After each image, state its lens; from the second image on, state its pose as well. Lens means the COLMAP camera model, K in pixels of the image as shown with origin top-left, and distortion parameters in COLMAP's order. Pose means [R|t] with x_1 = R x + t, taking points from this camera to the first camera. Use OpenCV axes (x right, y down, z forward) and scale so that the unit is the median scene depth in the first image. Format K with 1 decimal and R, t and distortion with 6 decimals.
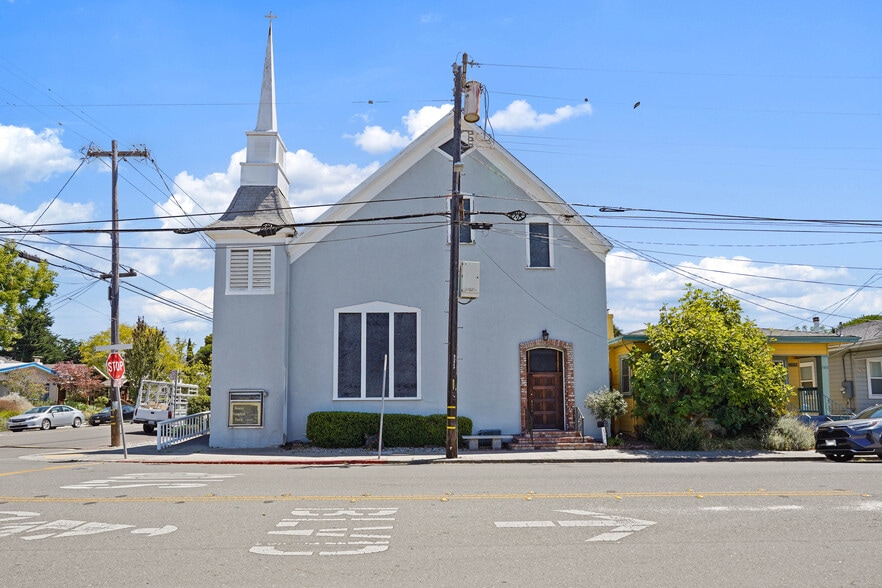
lens RADIAL K [[493.8, 0, 439.2], [0, 493.8, 402.0], [0, 0, 1]] dist [-0.014658, 0.002217]
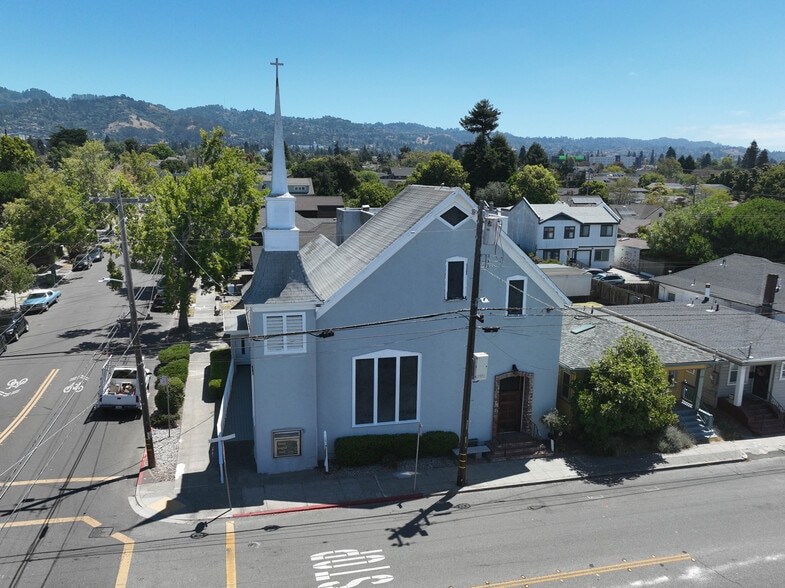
lens RADIAL K [[656.5, 0, 392.1], [0, 656.5, 384.1], [0, 0, 1]] dist [0.005628, -0.012280]
pose [[0.973974, -0.057935, 0.219132, -0.474148], [-0.016497, 0.946099, 0.323458, -0.646963], [-0.226060, -0.318655, 0.920520, -0.518828]]
